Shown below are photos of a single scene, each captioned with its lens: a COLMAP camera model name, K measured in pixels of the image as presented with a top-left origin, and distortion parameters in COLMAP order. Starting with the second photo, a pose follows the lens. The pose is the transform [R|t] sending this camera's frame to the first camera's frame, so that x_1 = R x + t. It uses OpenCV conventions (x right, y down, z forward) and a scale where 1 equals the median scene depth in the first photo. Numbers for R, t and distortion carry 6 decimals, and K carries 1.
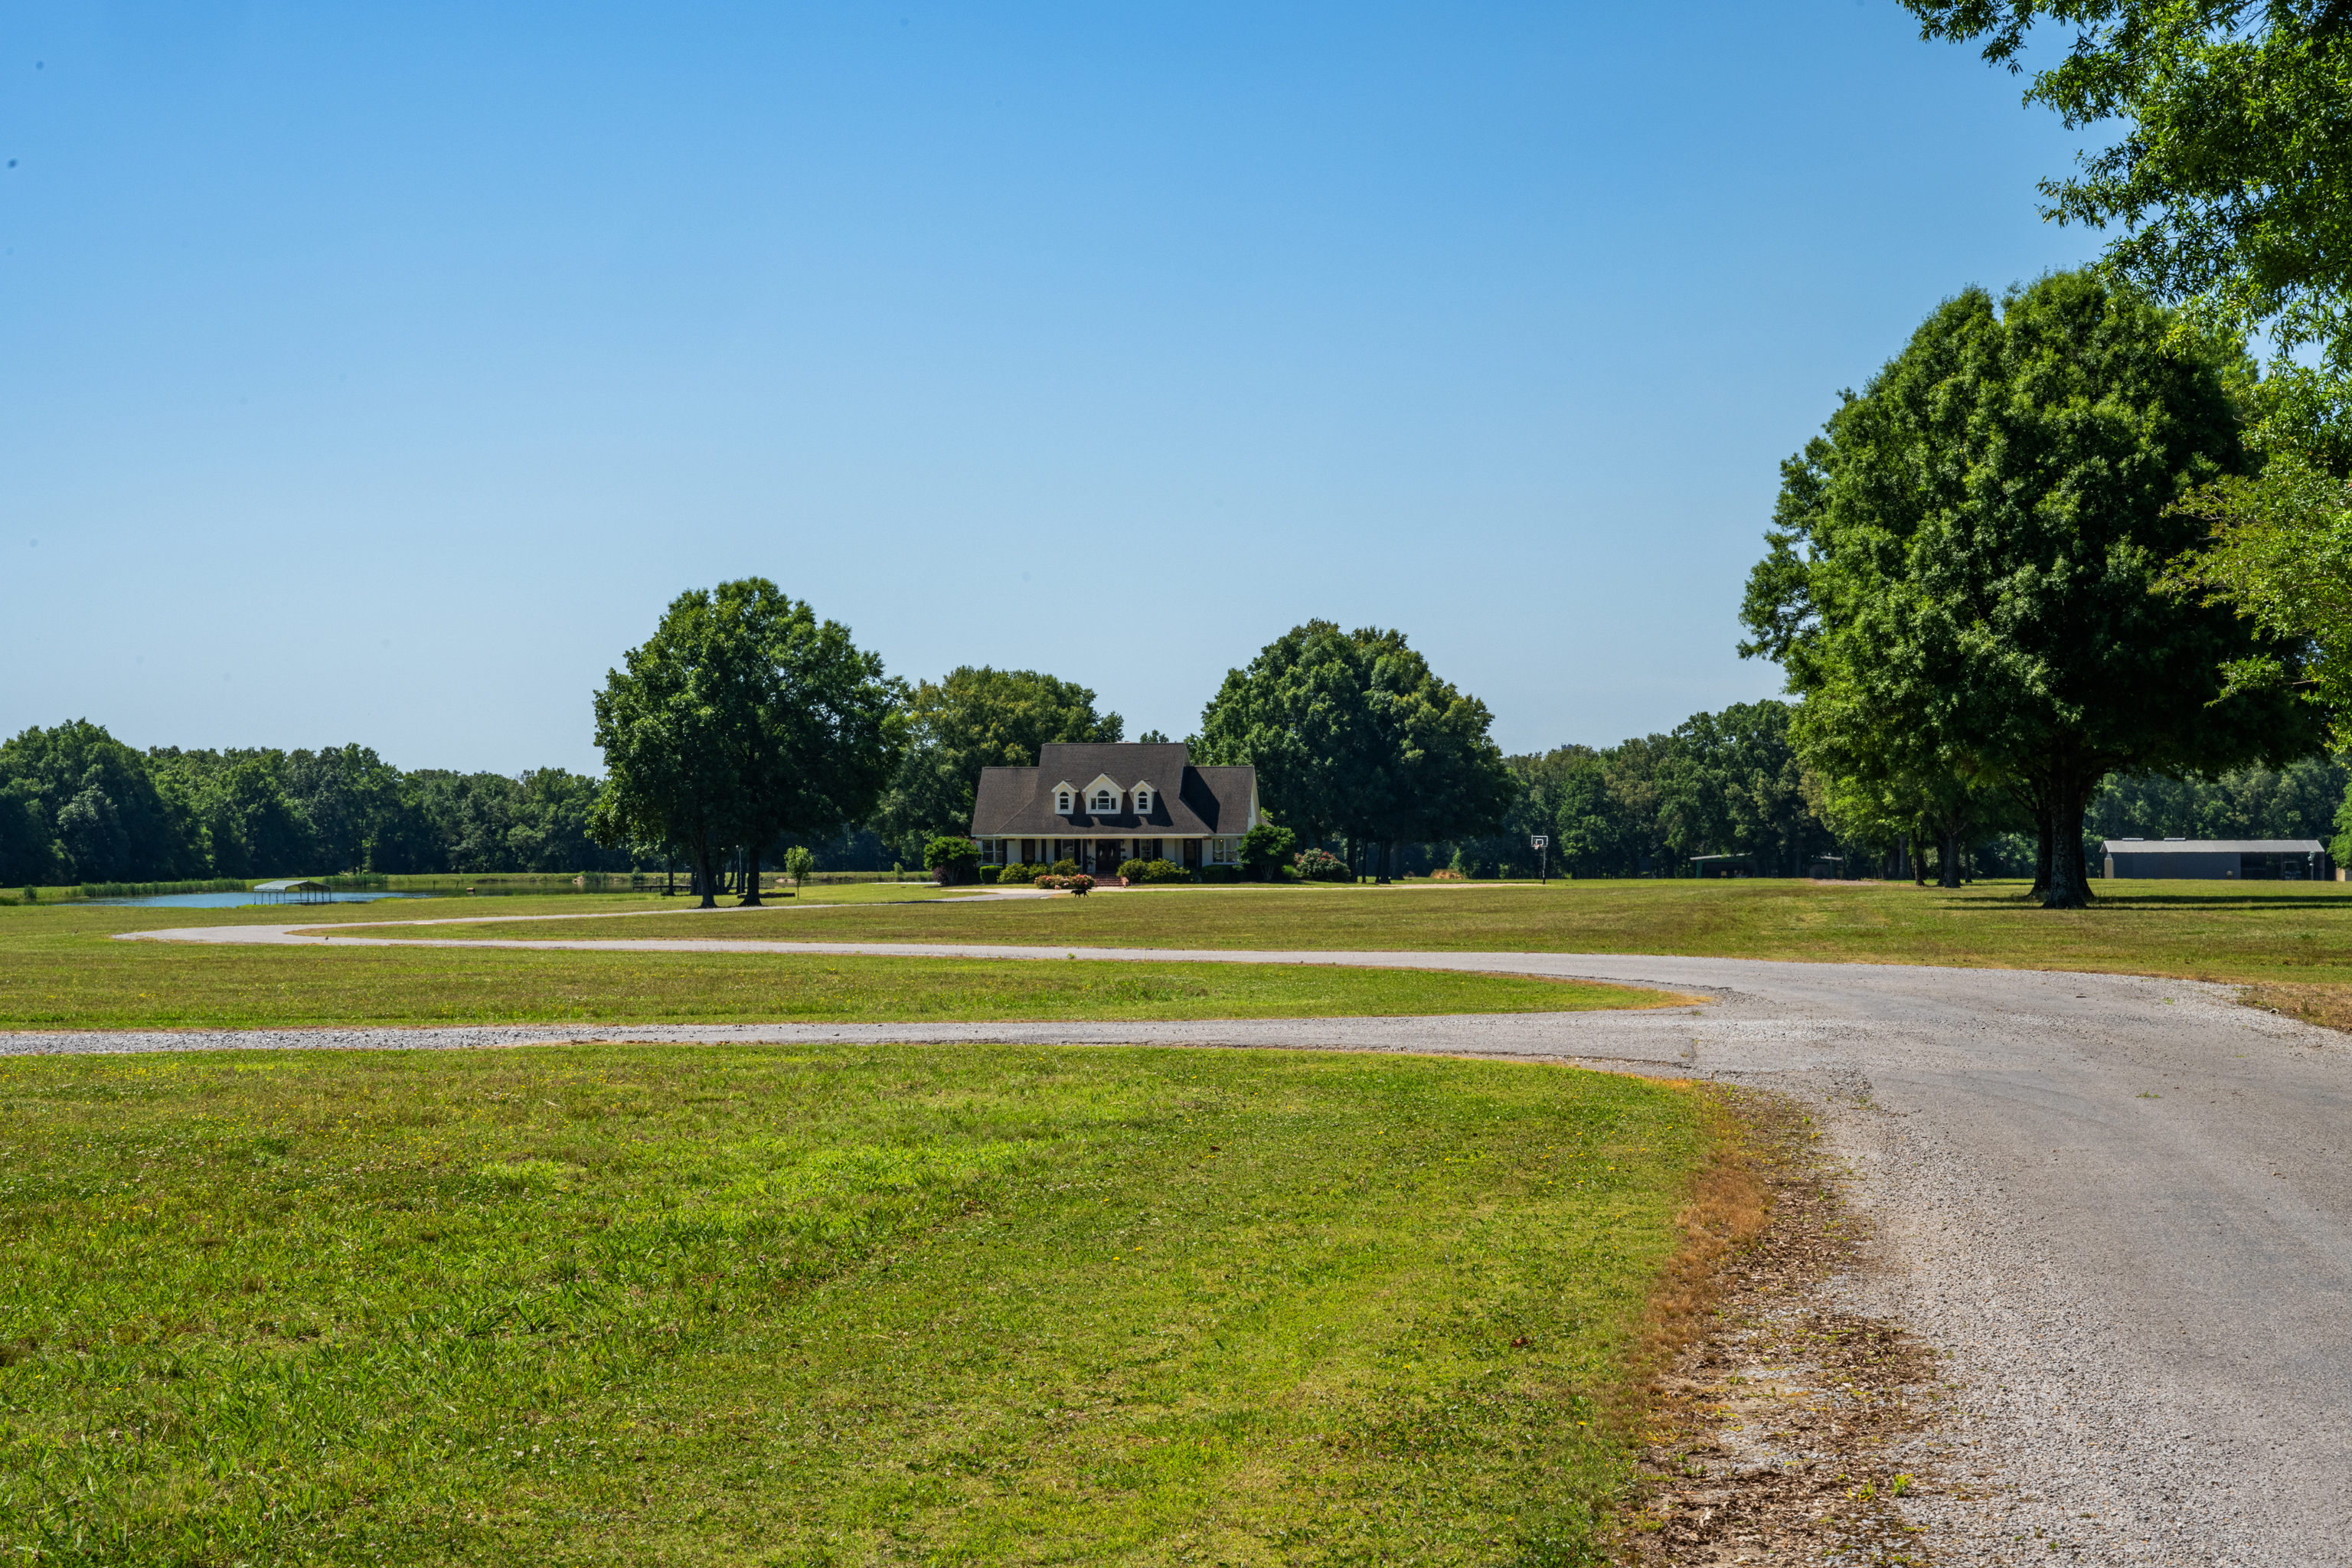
lens RADIAL K [[4727.1, 0, 1176.0], [0, 4727.1, 784.0], [0, 0, 1]] dist [0.518137, 0.040822]
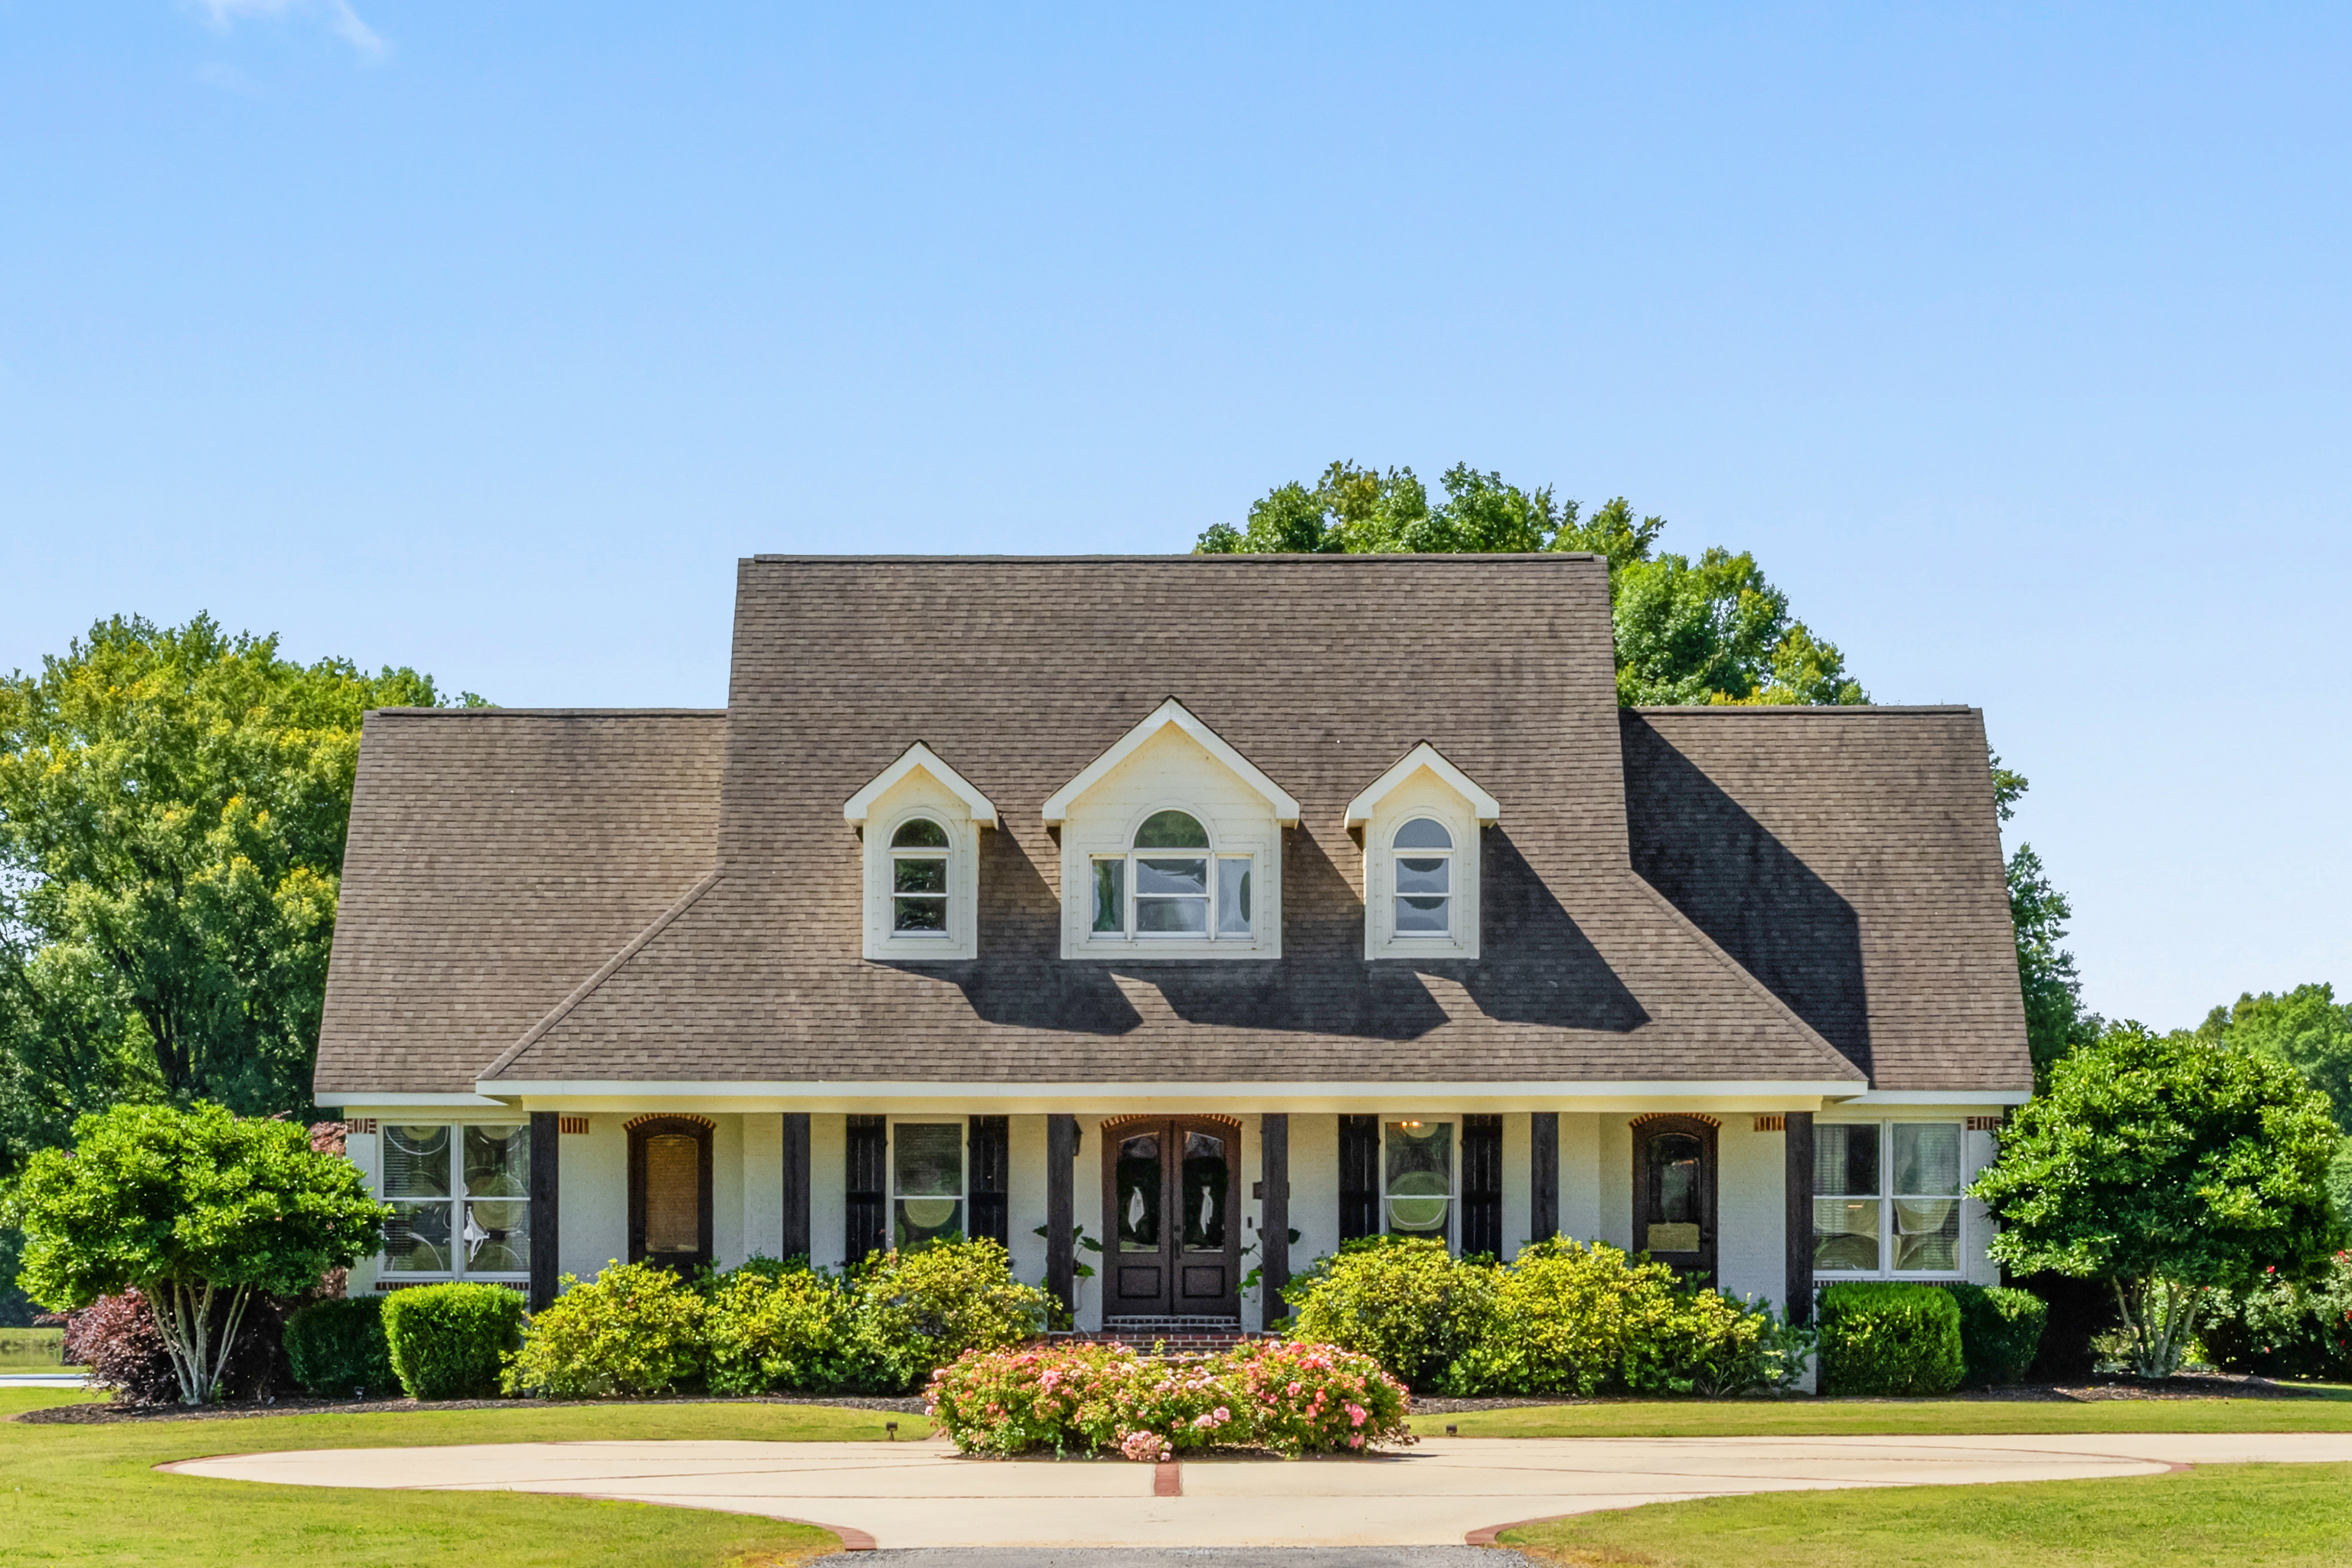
lens RADIAL K [[6855.6, 0, 1176.0], [0, 6855.6, 784.0], [0, 0, 1]] dist [-0.141417, 0.228678]
pose [[0.992156, 0.007250, 0.124796, -0.043484], [0.000641, 0.998008, -0.063077, 0.014888], [-0.125005, 0.062662, 0.990175, 0.768364]]
